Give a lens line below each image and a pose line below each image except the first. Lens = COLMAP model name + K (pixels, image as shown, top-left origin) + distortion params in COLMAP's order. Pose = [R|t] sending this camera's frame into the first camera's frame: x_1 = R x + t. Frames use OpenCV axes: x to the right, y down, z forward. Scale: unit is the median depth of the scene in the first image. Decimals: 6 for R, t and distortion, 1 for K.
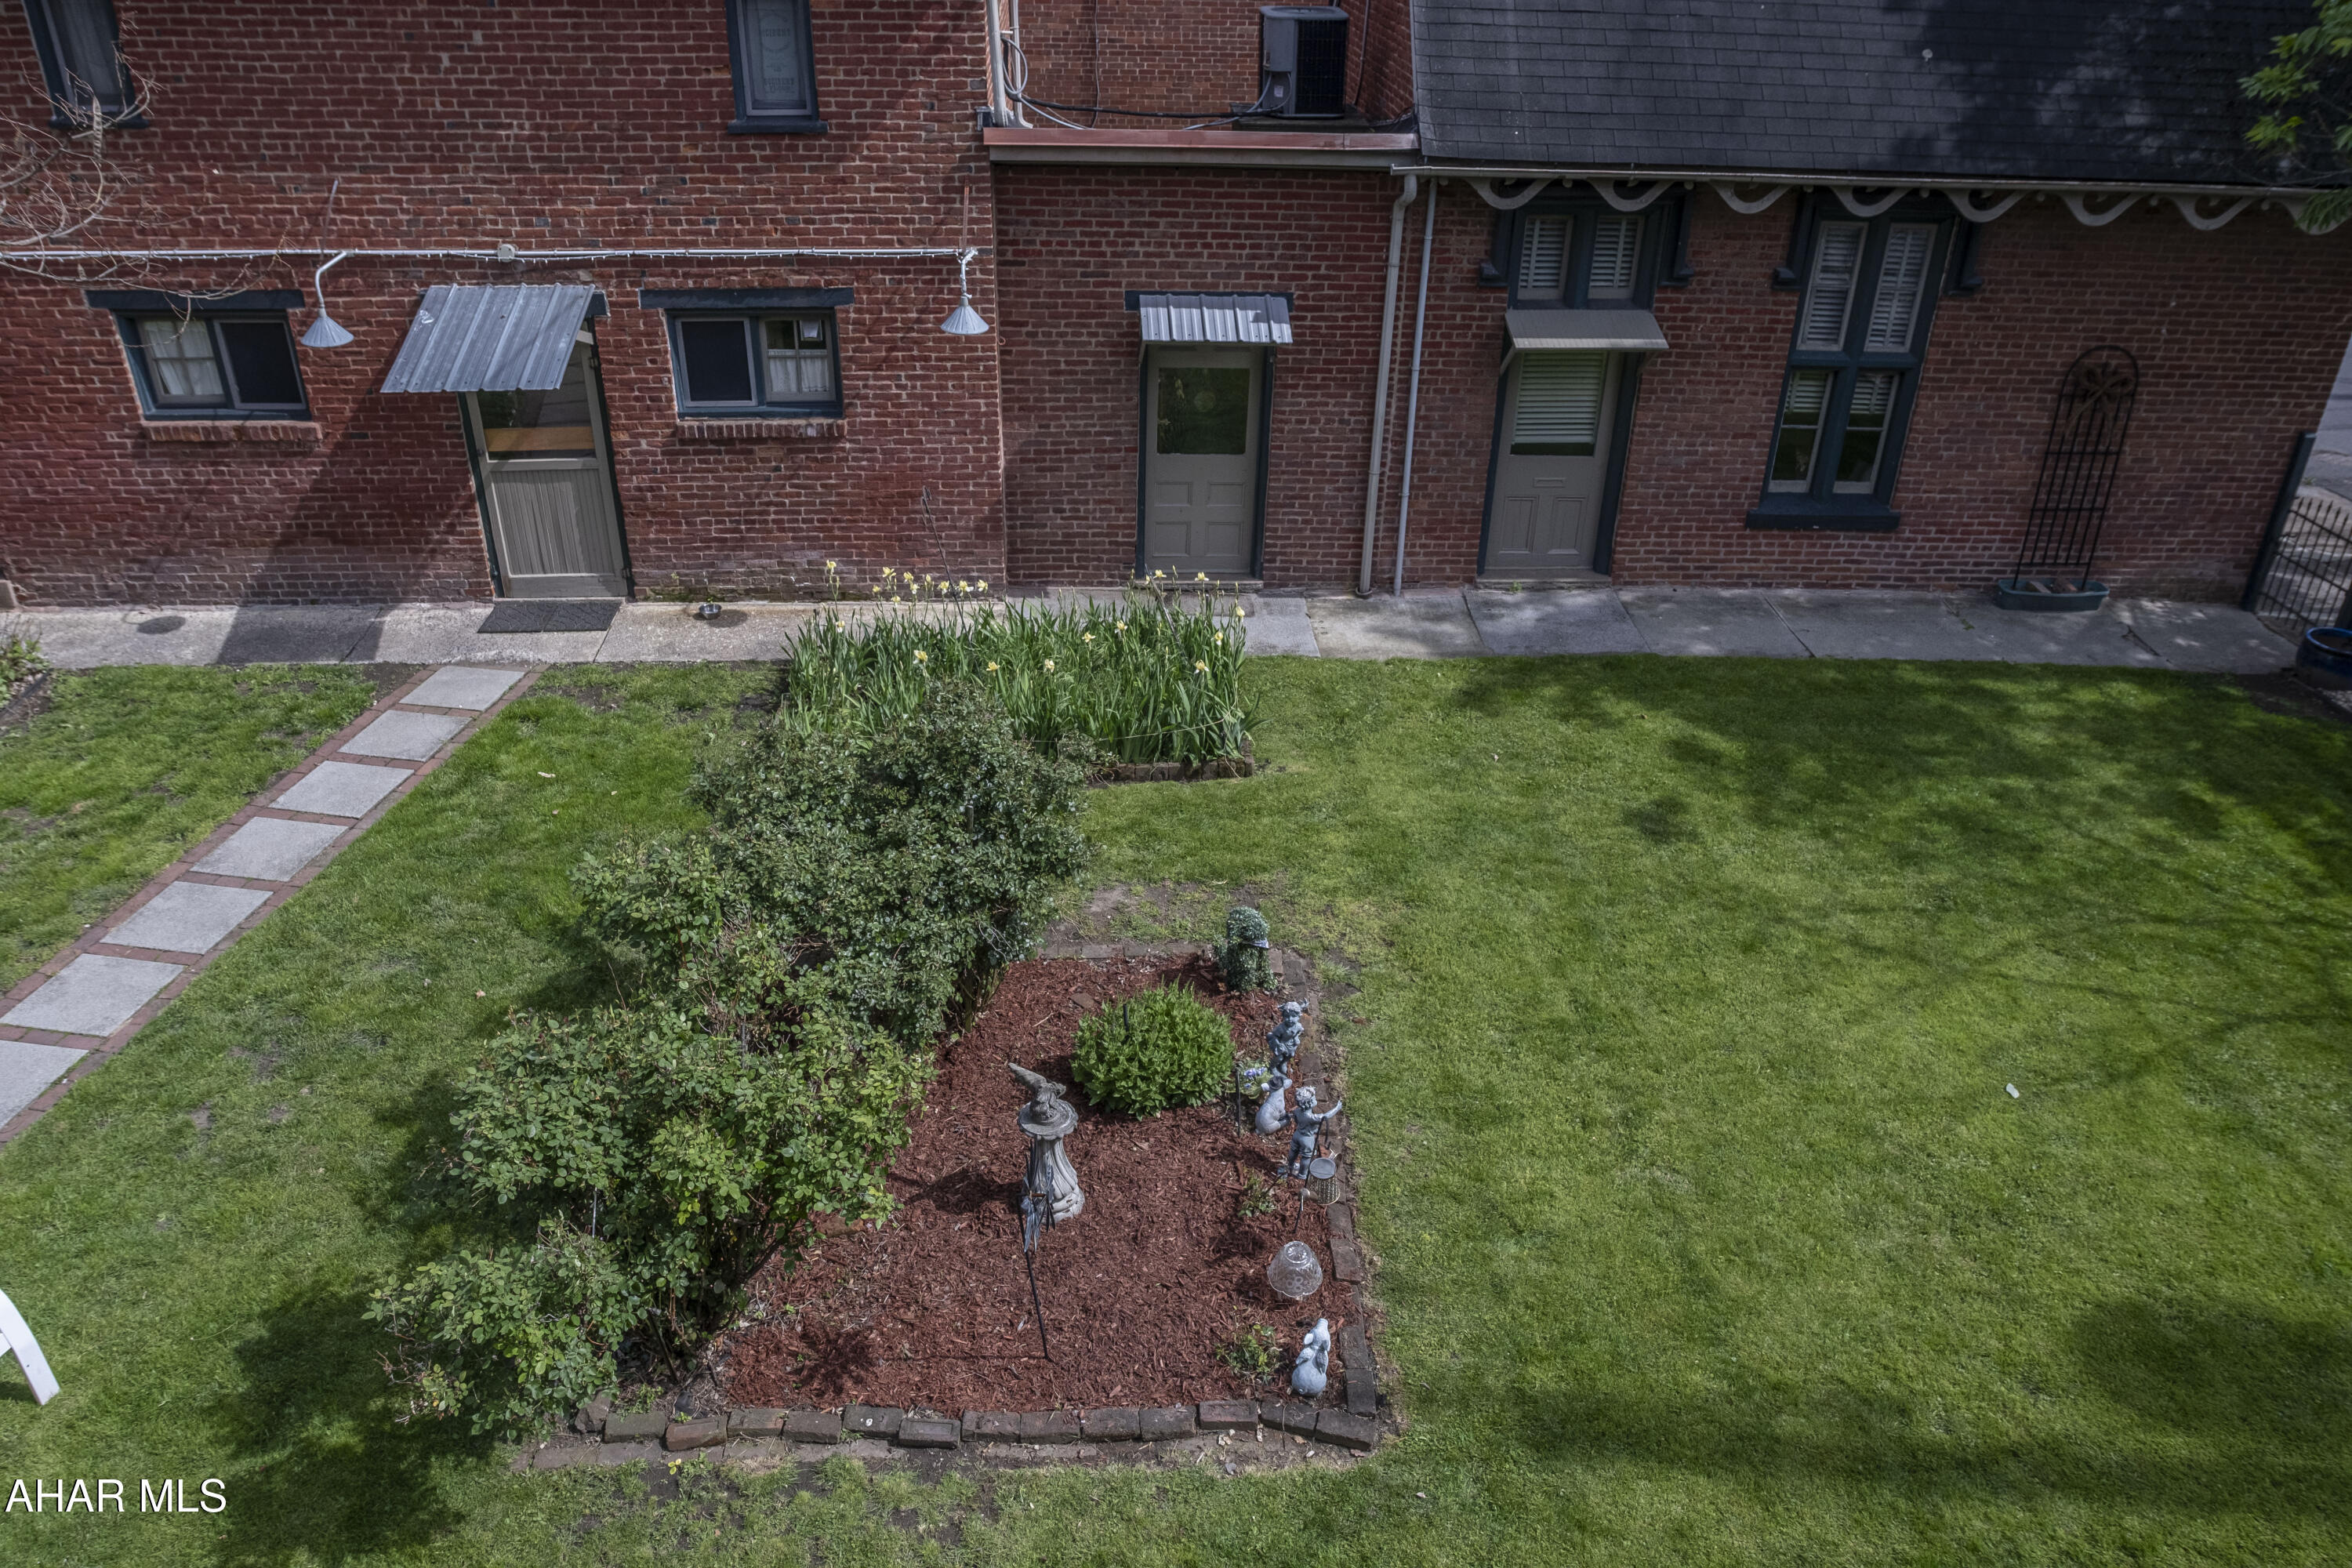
lens RADIAL K [[1677.4, 0, 1175.3], [0, 1677.4, 797.0], [0, 0, 1]] dist [-0.083688, 0.067428]
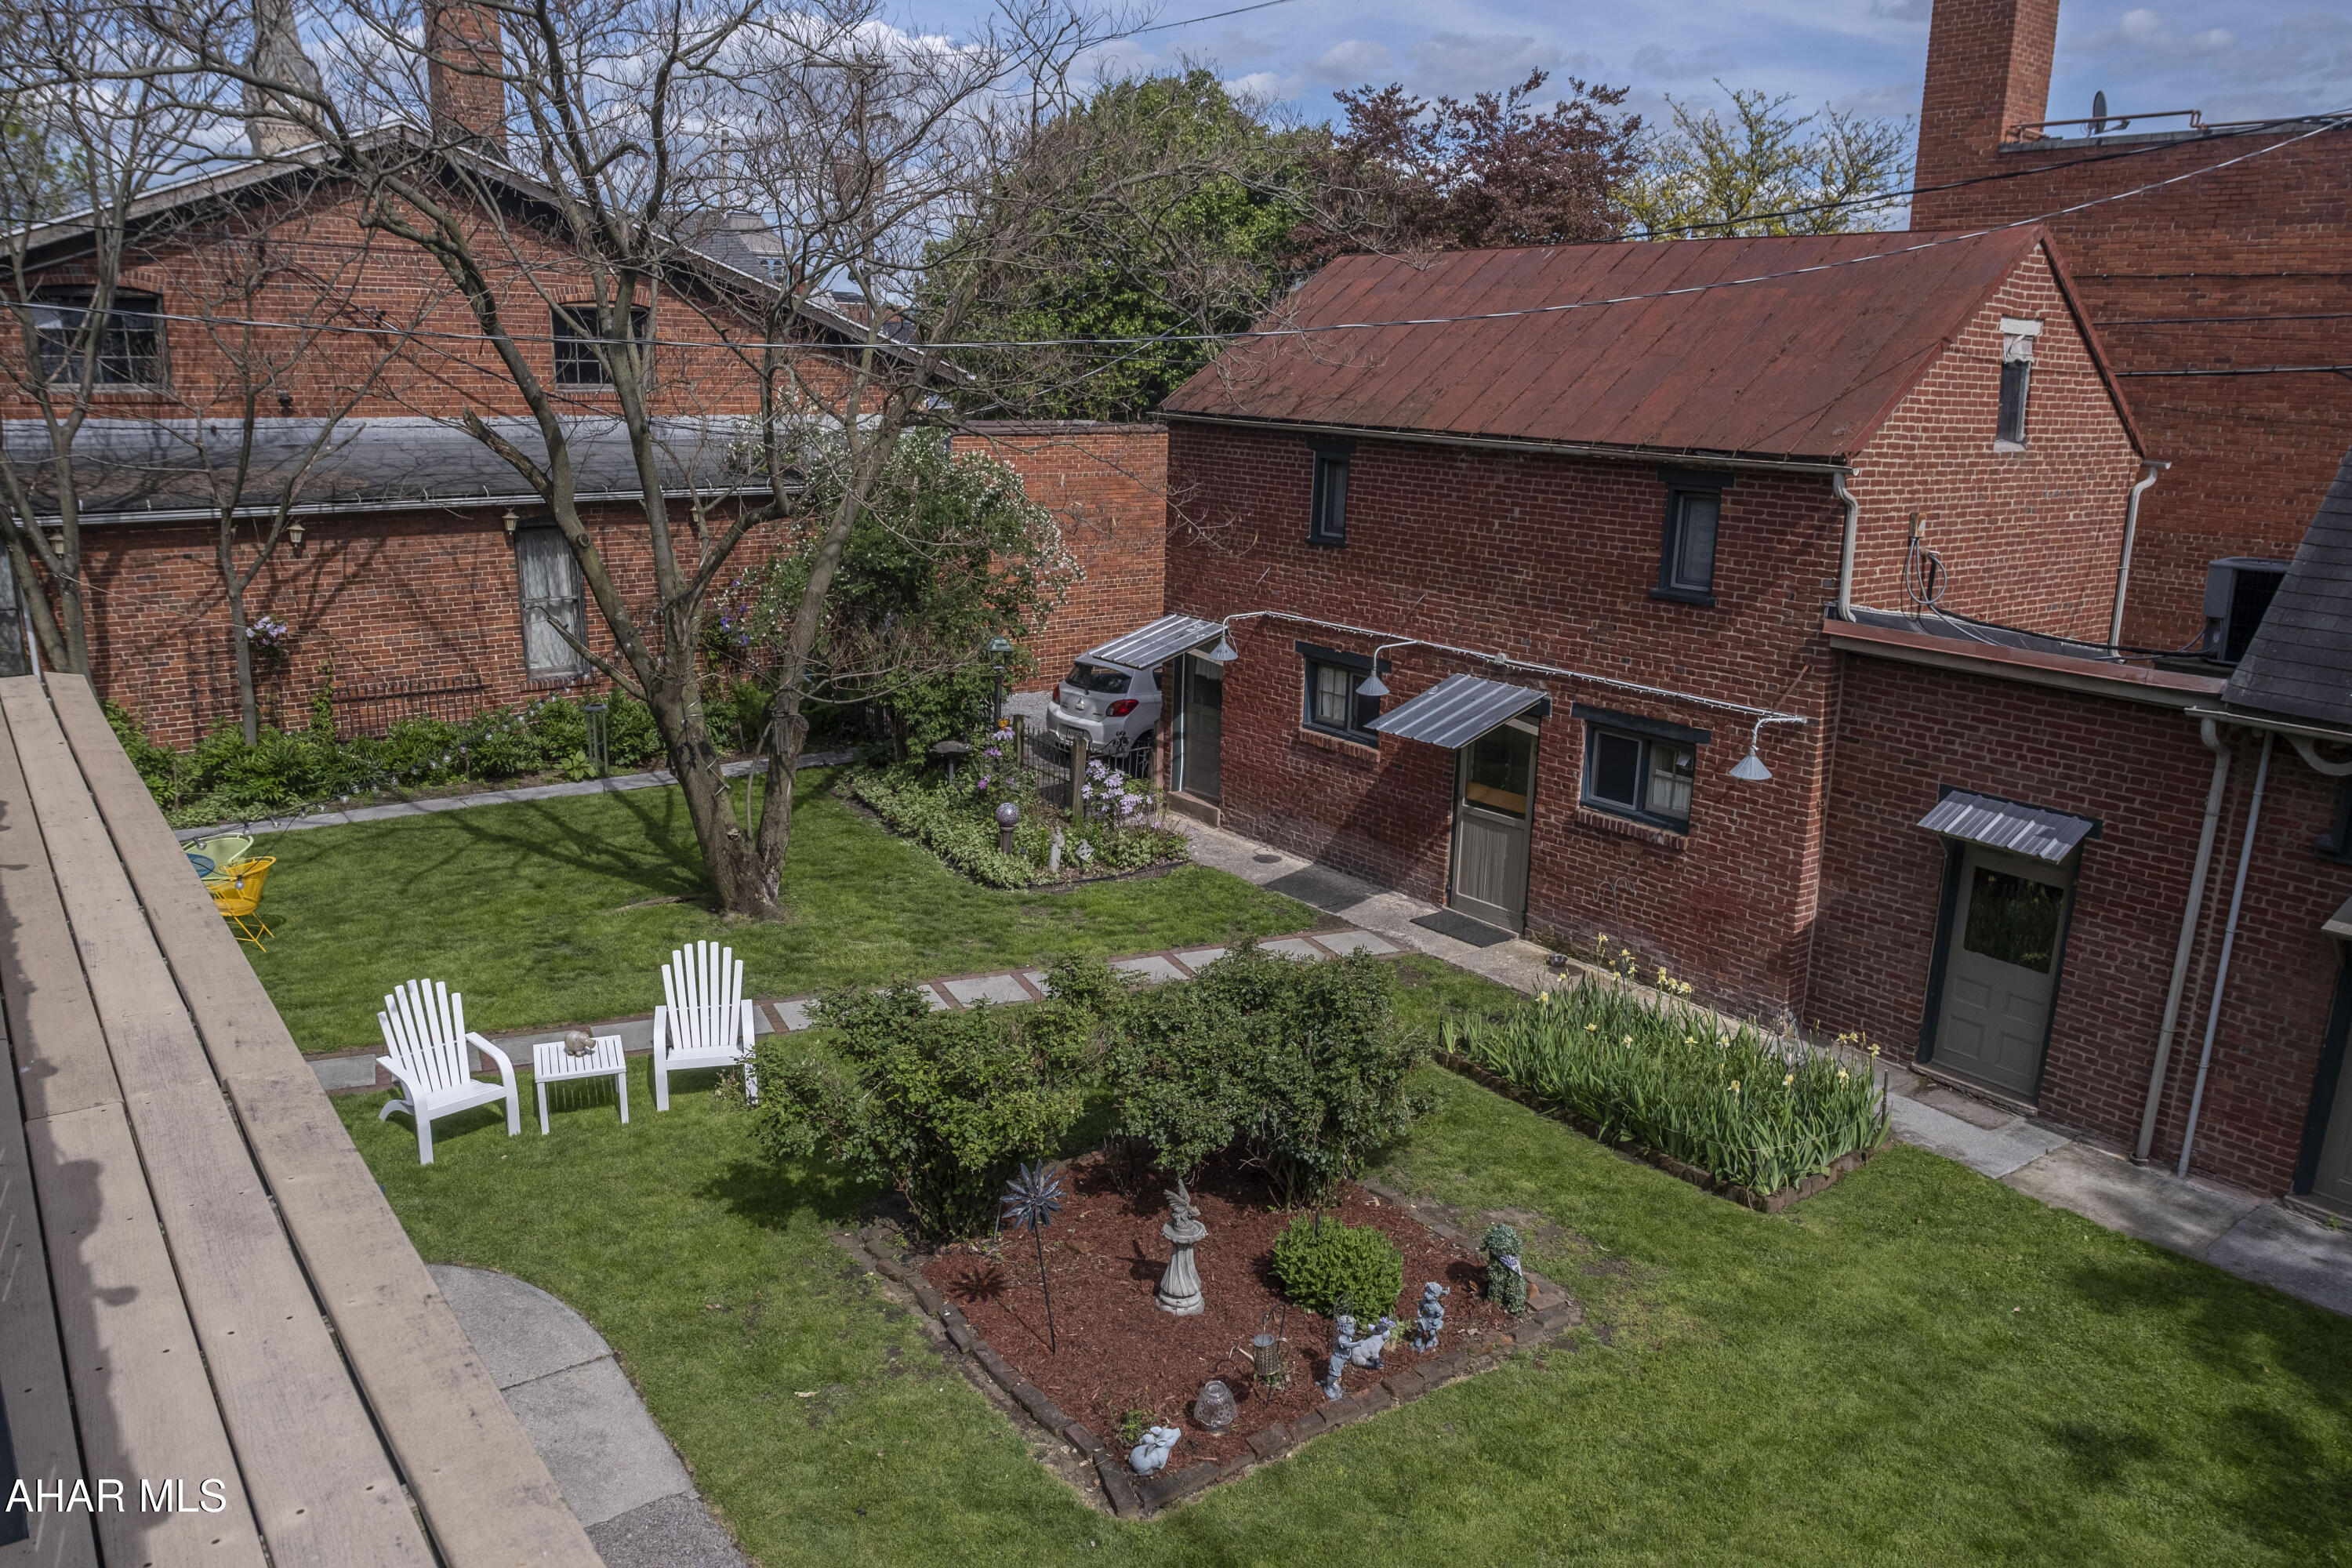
lens RADIAL K [[1677.4, 0, 1175.3], [0, 1677.4, 797.0], [0, 0, 1]] dist [-0.083688, 0.067428]
pose [[0.549158, 0.199571, -0.811540, 0.565771], [-0.427750, 0.901351, -0.067795, -0.017891], [0.717952, 0.384366, 0.580351, 0.046695]]
